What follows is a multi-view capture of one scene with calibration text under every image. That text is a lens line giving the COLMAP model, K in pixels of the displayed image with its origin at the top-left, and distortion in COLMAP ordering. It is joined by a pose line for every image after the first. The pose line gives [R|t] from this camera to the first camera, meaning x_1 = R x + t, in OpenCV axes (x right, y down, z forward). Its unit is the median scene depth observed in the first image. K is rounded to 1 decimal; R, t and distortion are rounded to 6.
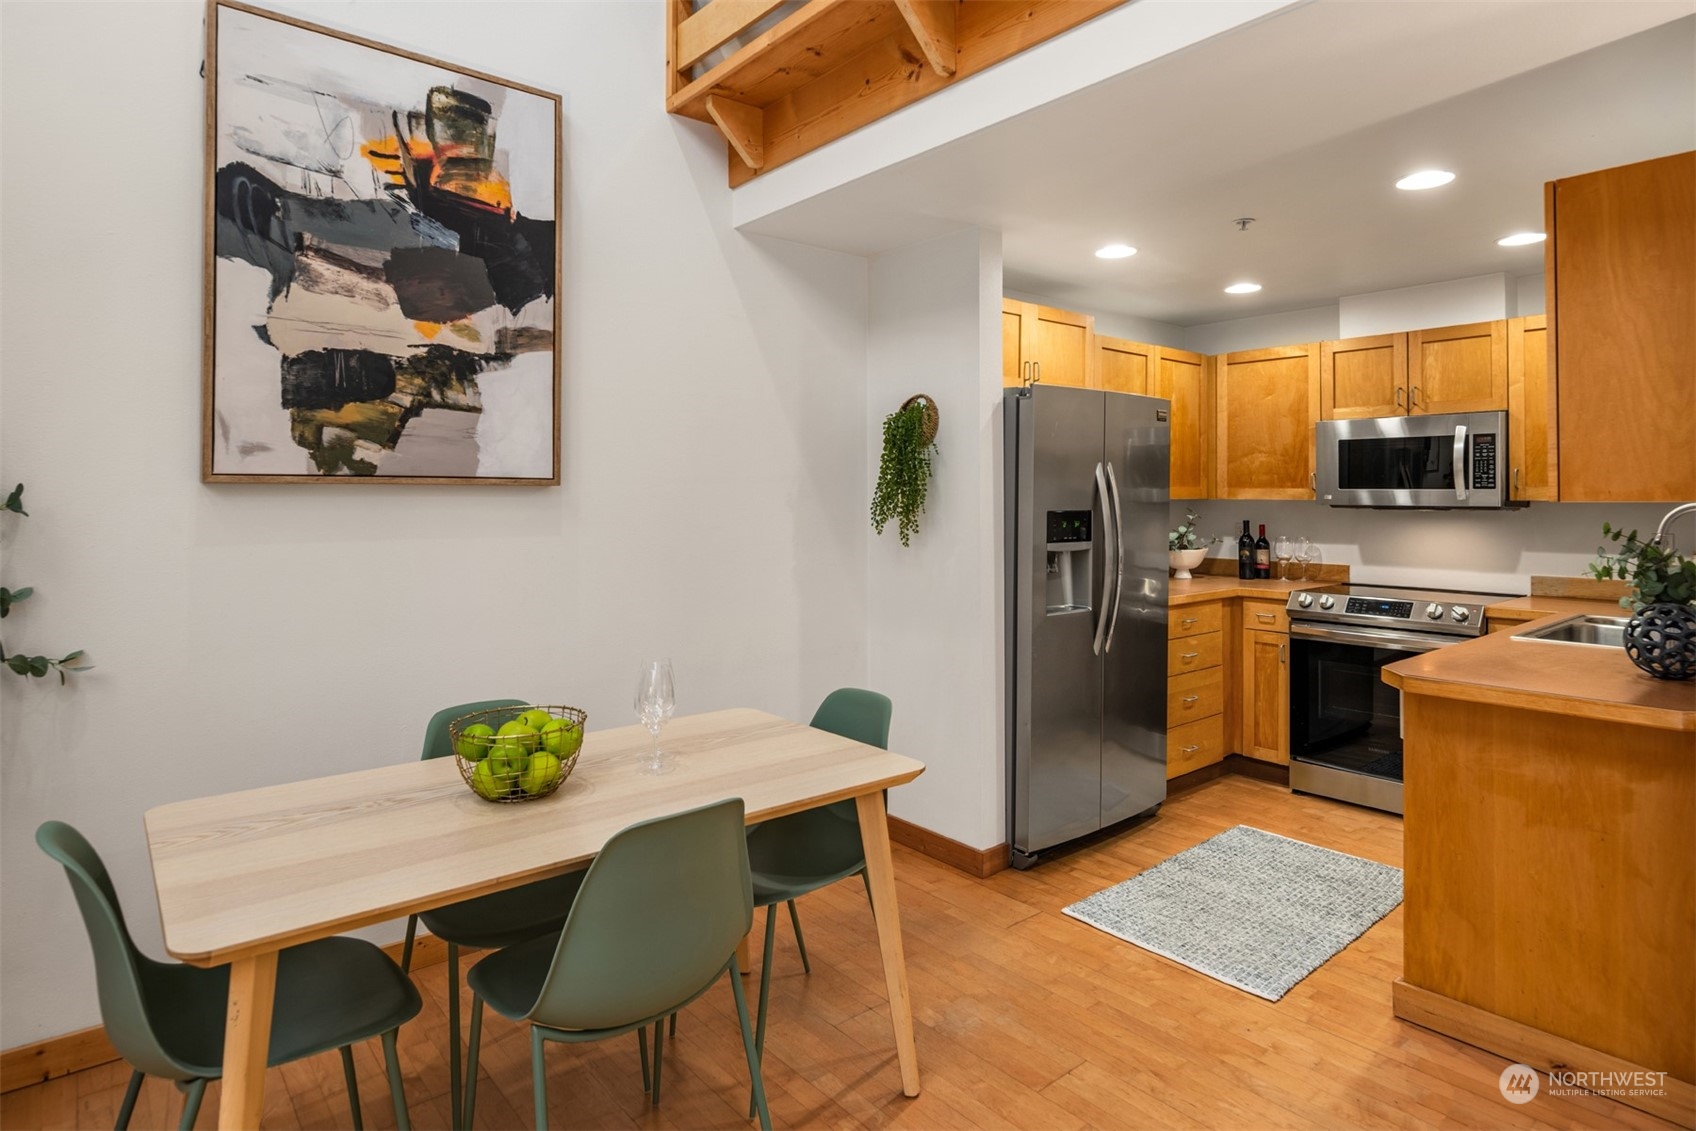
lens RADIAL K [[945.7, 0, 848.2], [0, 945.7, 495.9], [0, 0, 1]] dist [-0.002273, -0.000555]
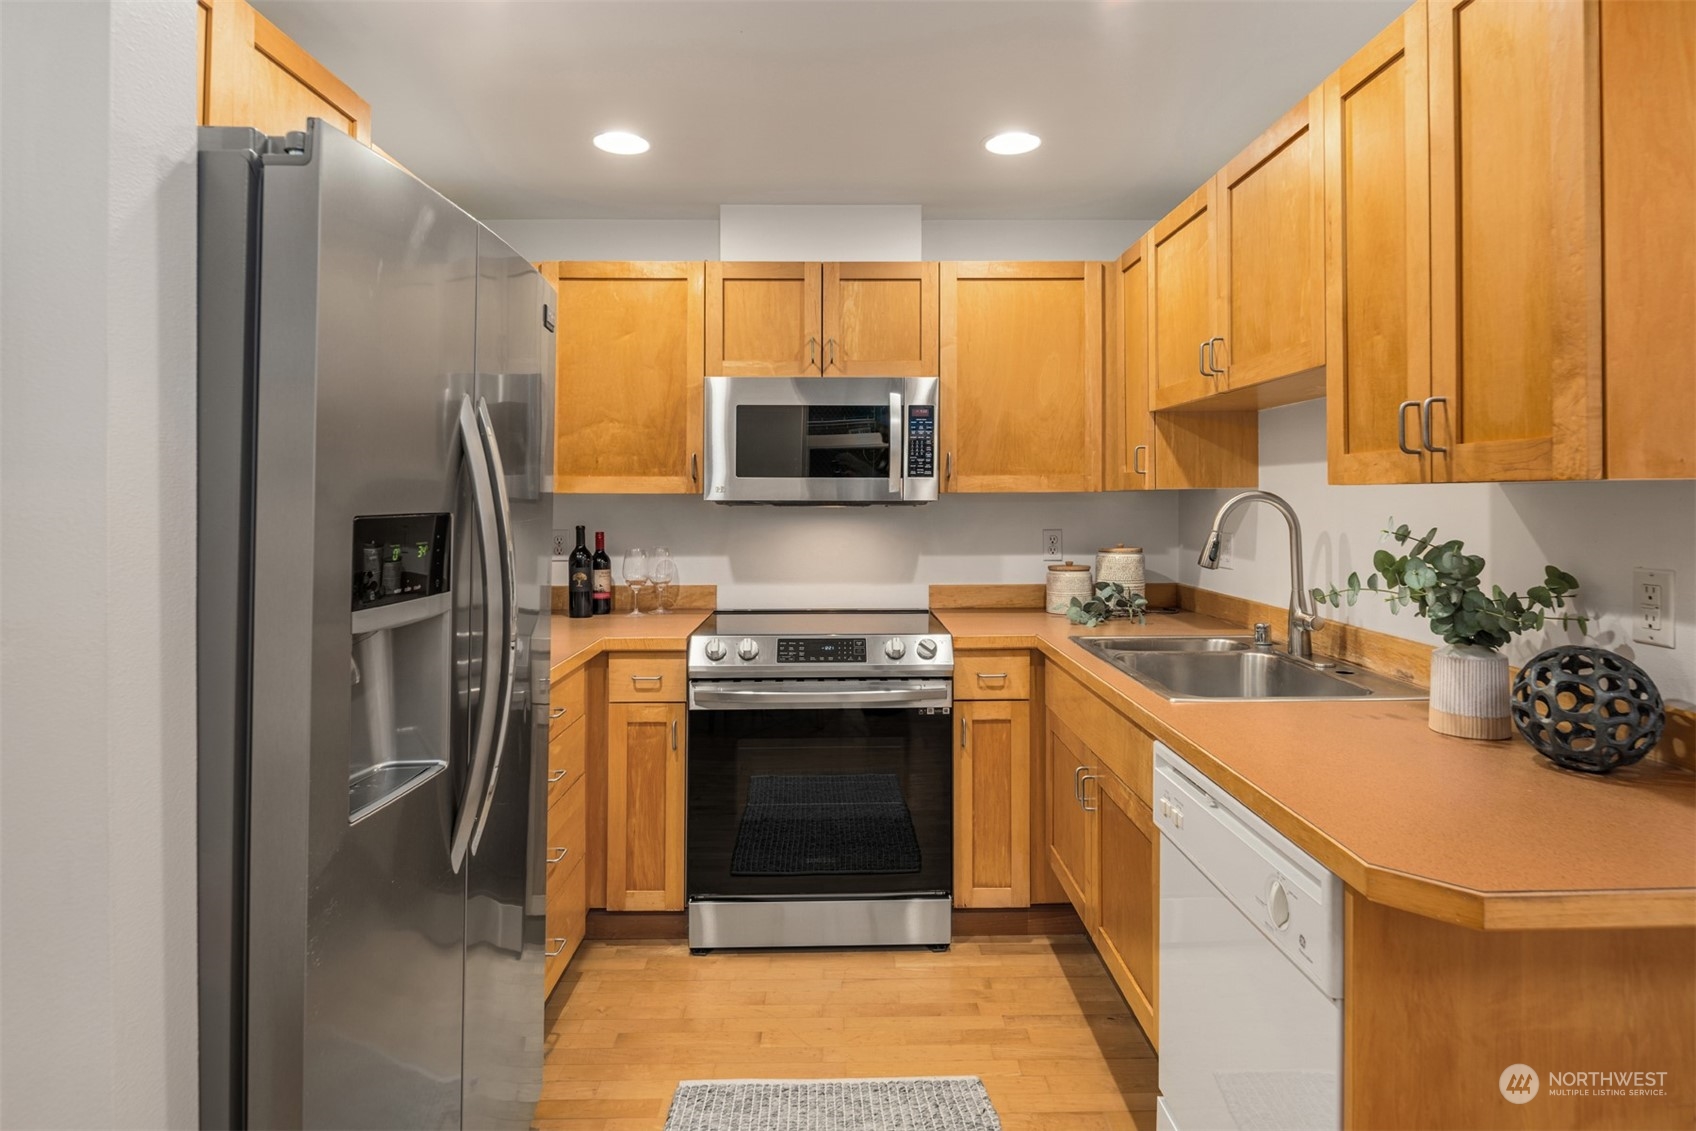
lens RADIAL K [[915.7, 0, 852.4], [0, 915.7, 481.7], [0, 0, 1]] dist [-0.015471, -0.000832]
pose [[0.626074, 0.010782, 0.779689, 0.057584], [0.003528, 0.999855, -0.016660, 0.007740], [-0.779756, 0.013181, 0.625945, 0.544052]]
